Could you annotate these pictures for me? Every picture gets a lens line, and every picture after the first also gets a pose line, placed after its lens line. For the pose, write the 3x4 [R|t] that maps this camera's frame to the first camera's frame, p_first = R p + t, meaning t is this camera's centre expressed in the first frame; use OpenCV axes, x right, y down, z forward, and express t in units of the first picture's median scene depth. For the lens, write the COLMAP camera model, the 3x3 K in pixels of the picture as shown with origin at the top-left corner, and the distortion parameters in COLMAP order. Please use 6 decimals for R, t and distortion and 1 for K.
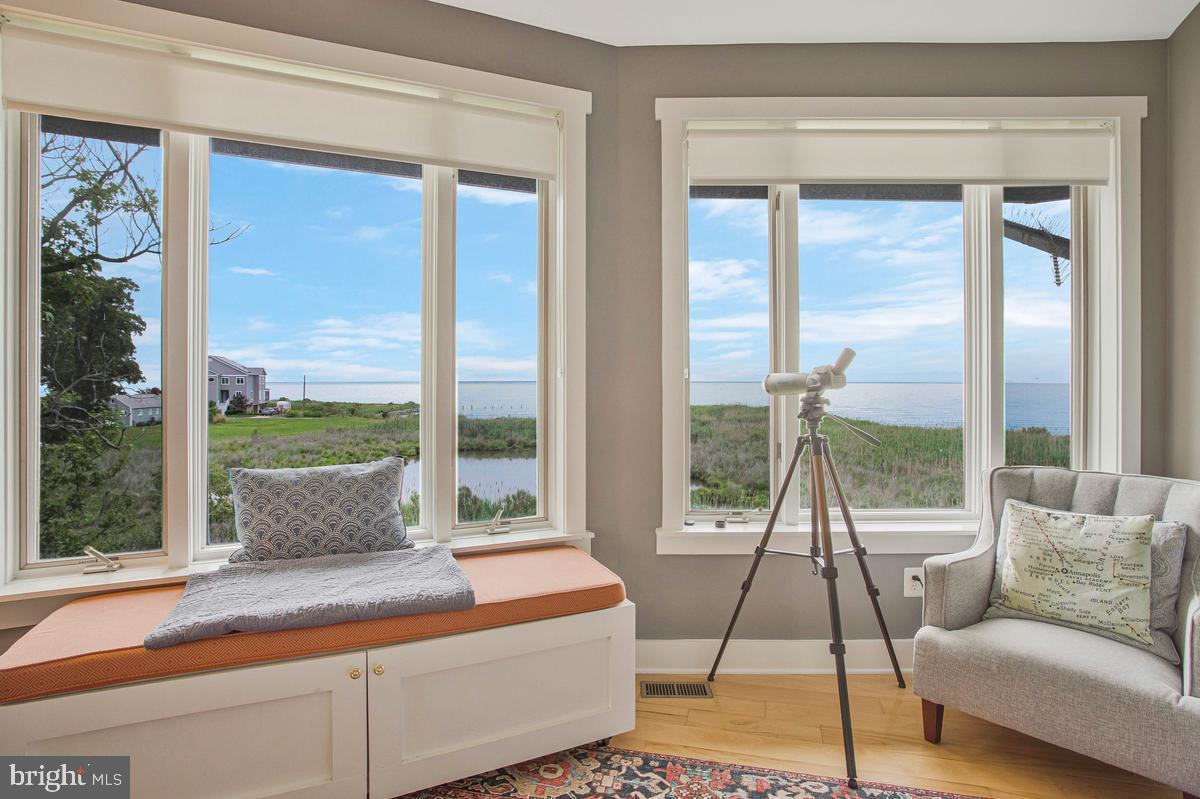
lens RADIAL K [[615.0, 0, 603.9], [0, 615.0, 393.2], [0, 0, 1]] dist [-0.054759, 0.048105]
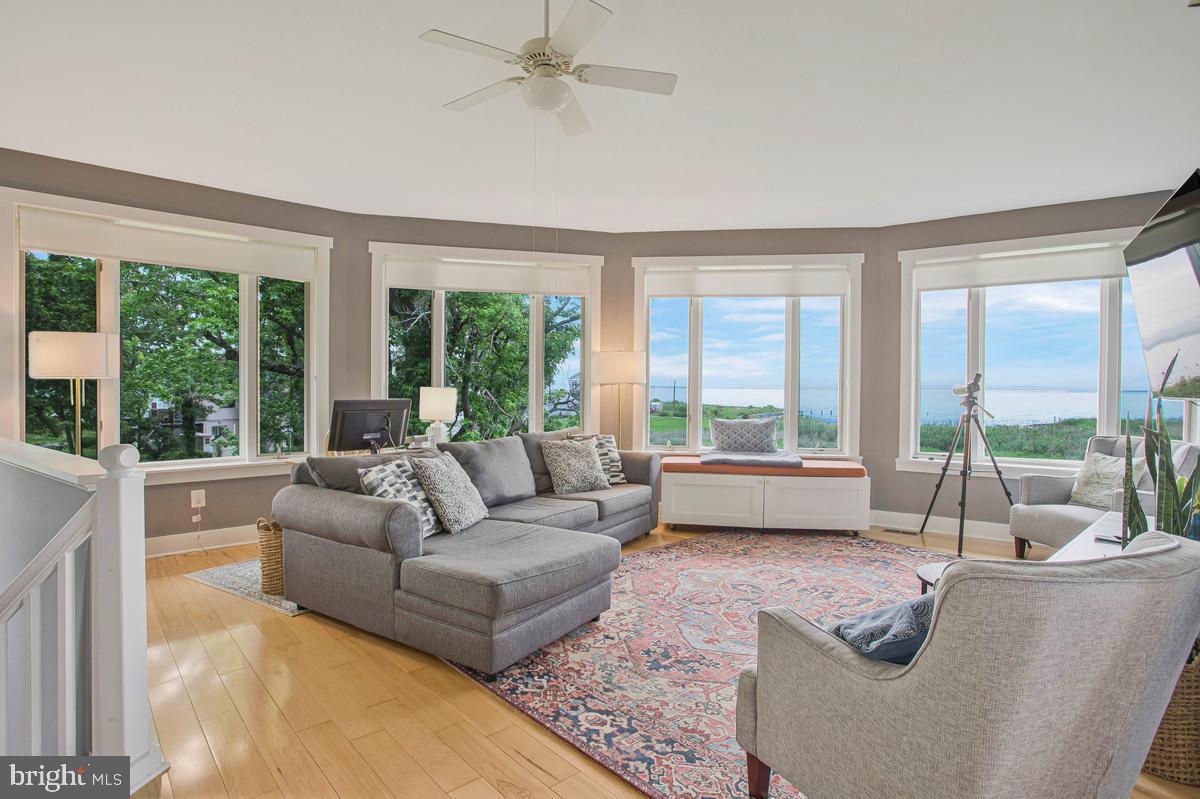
lens RADIAL K [[615.0, 0, 603.9], [0, 615.0, 393.2], [0, 0, 1]] dist [-0.054759, 0.048105]
pose [[0.843472, 0.018968, -0.536838, 0.378129], [-0.023450, 0.999724, -0.001521, 0.029656], [0.536661, 0.013871, 0.843684, -1.352807]]
